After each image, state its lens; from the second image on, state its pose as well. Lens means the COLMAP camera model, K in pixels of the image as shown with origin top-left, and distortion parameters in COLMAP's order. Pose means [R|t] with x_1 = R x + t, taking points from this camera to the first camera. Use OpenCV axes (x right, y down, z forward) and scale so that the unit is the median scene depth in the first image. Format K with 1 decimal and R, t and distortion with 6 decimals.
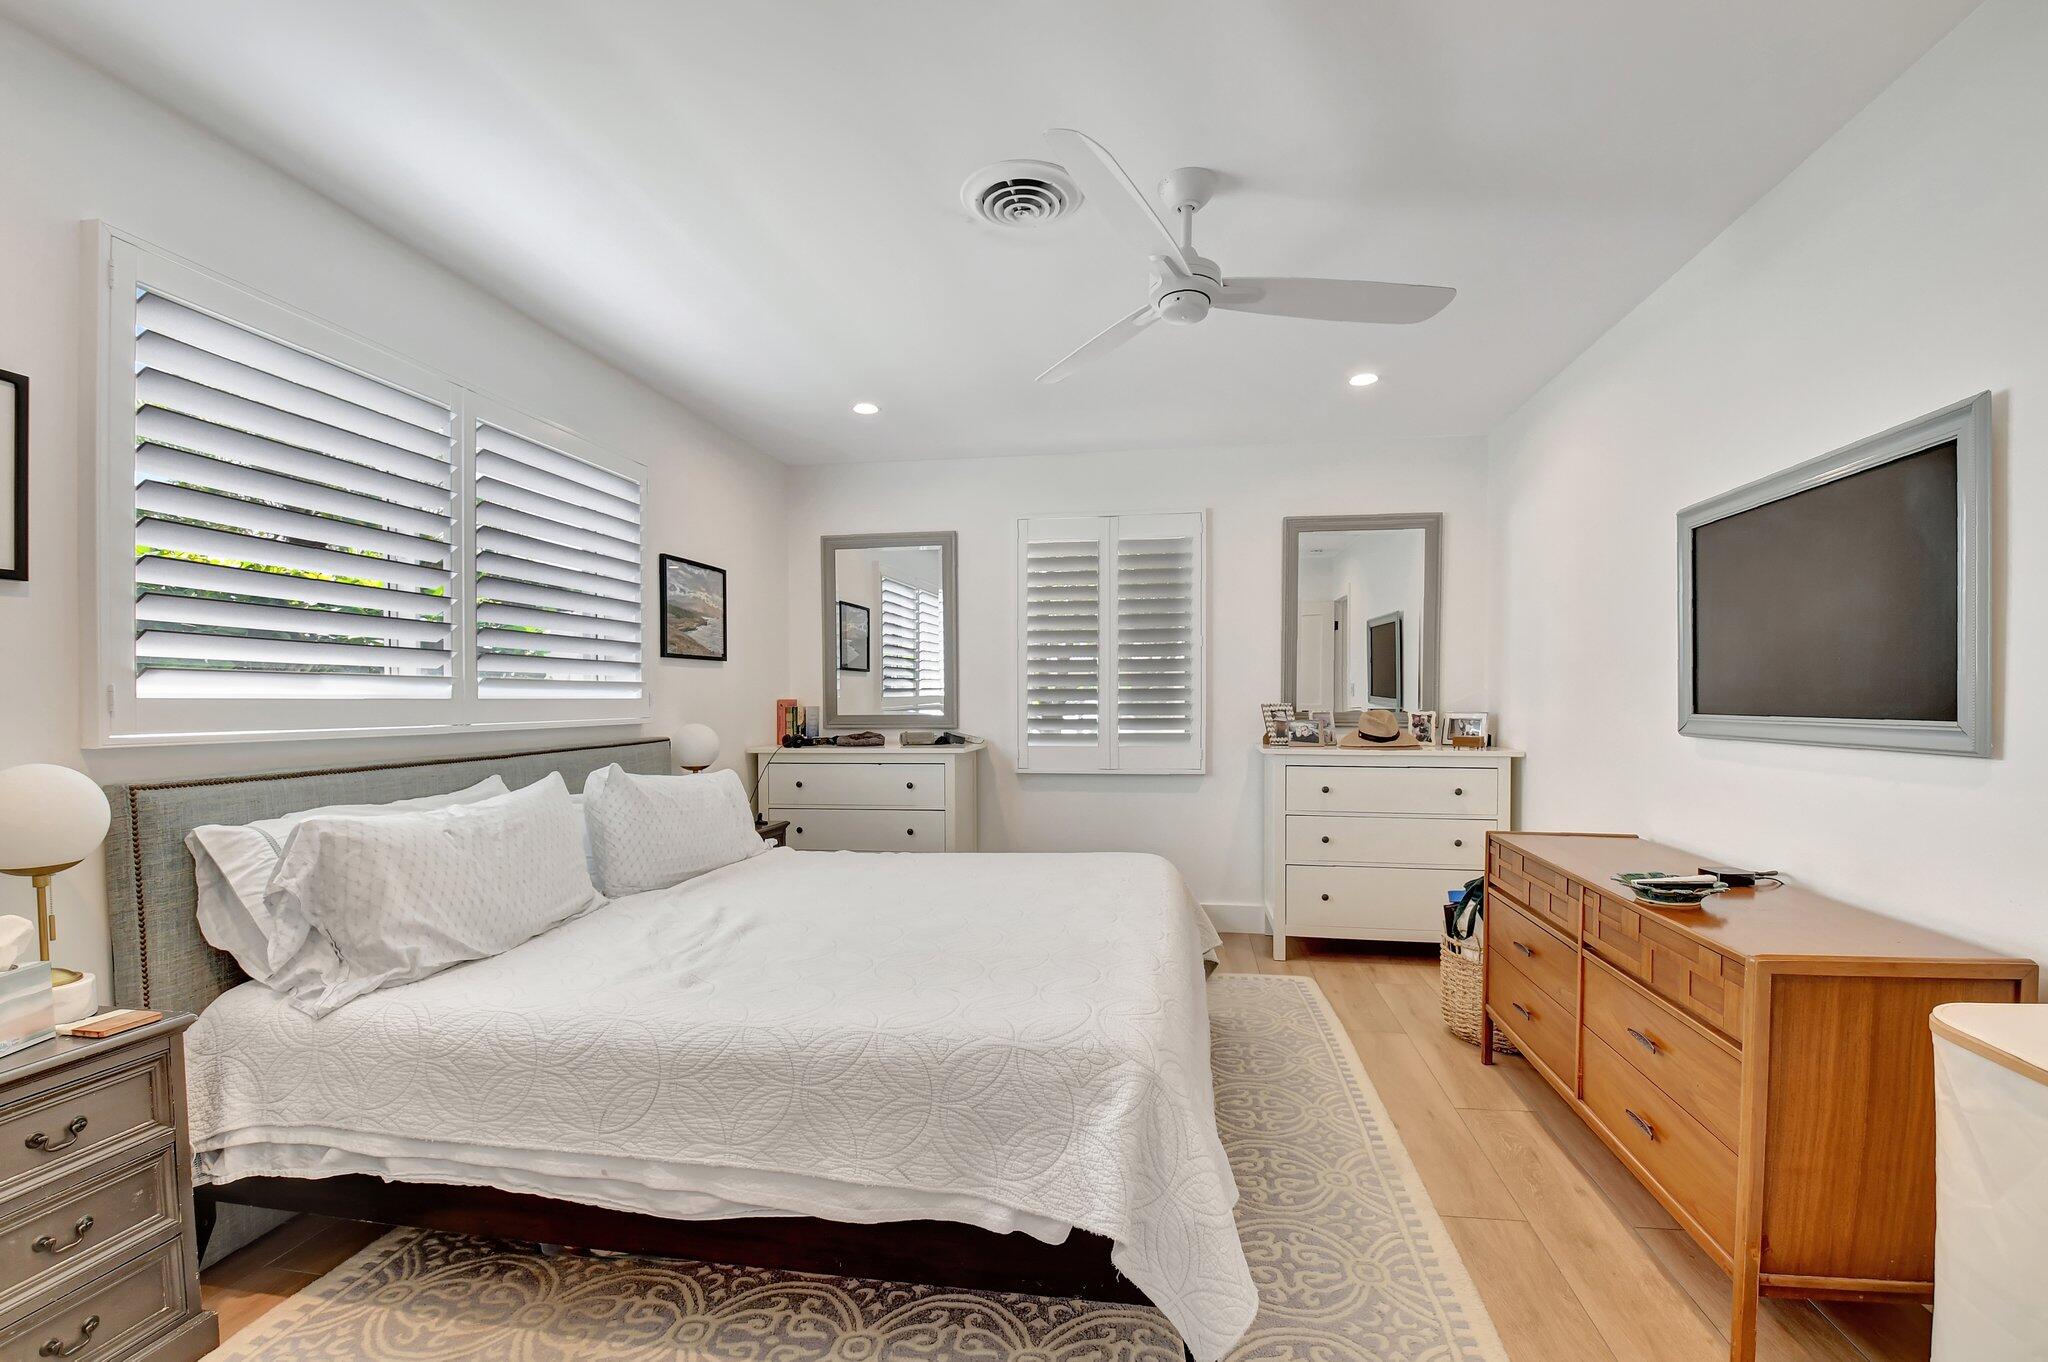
lens RADIAL K [[904.9, 0, 1064.2], [0, 904.9, 712.8], [0, 0, 1]] dist [0.017752, -0.009496]
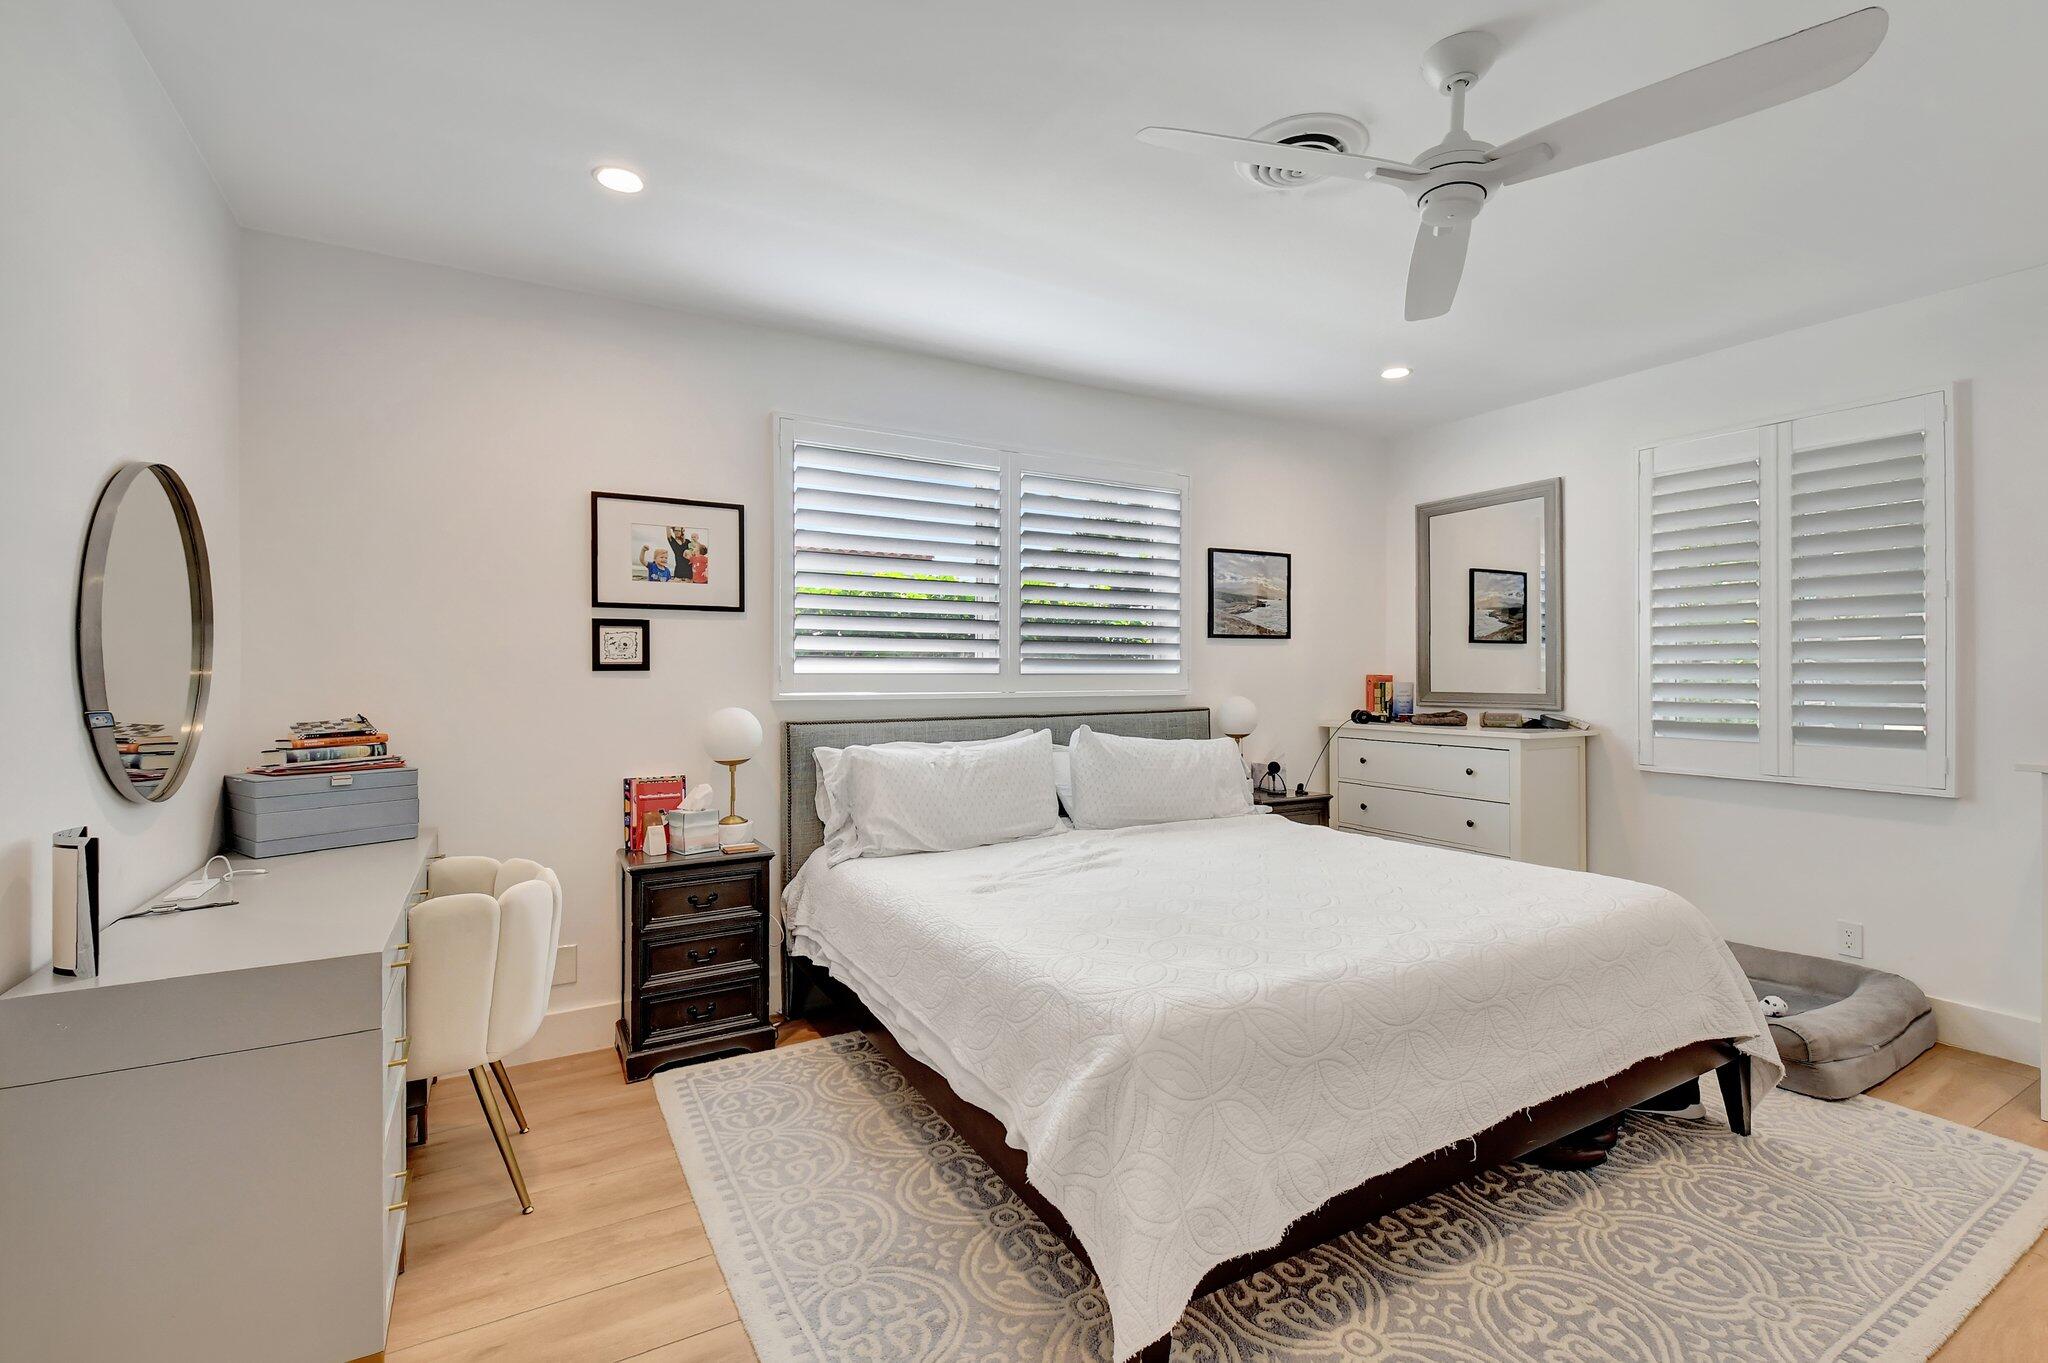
lens RADIAL K [[904.9, 0, 1036.2], [0, 904.9, 677.2], [0, 0, 1]] dist [0.017752, -0.009496]
pose [[0.623896, 0.008731, -0.781459, 0.312934], [-0.016173, 0.999868, -0.001741, -0.005987], [0.781340, 0.013725, 0.623955, 0.113262]]
